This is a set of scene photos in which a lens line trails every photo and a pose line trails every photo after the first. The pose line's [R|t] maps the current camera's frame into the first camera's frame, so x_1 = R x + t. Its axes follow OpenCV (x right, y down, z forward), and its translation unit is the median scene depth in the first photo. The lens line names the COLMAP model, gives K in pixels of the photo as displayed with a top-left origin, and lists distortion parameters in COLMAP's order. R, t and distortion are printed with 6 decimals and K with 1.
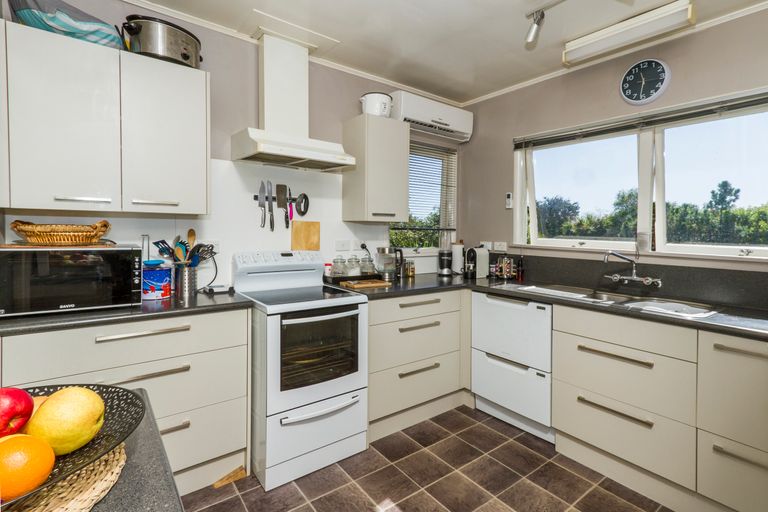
lens RADIAL K [[368.8, 0, 380.9], [0, 368.8, 235.3], [0, 0, 1]] dist [0.000688, 0.000013]
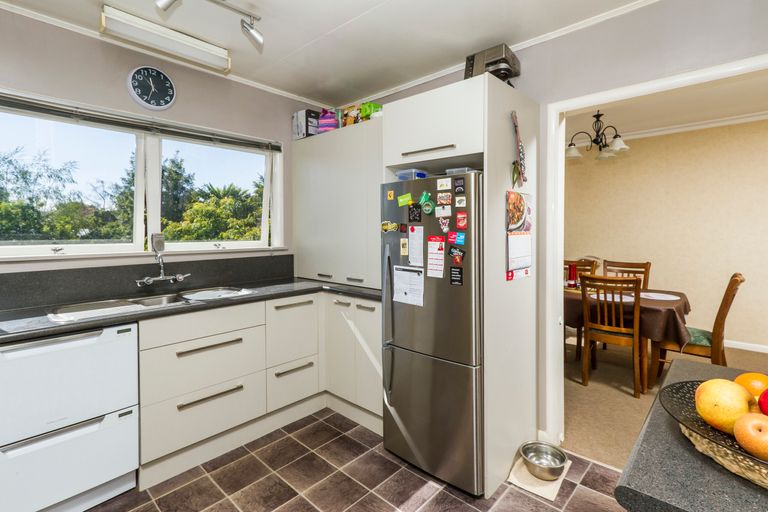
lens RADIAL K [[368.8, 0, 380.9], [0, 368.8, 235.3], [0, 0, 1]] dist [0.000688, 0.000013]
pose [[-0.181531, -0.029617, 0.982939, -0.485645], [0.024064, 0.999113, 0.034548, -0.026656], [-0.983091, 0.029925, -0.180658, 0.636821]]
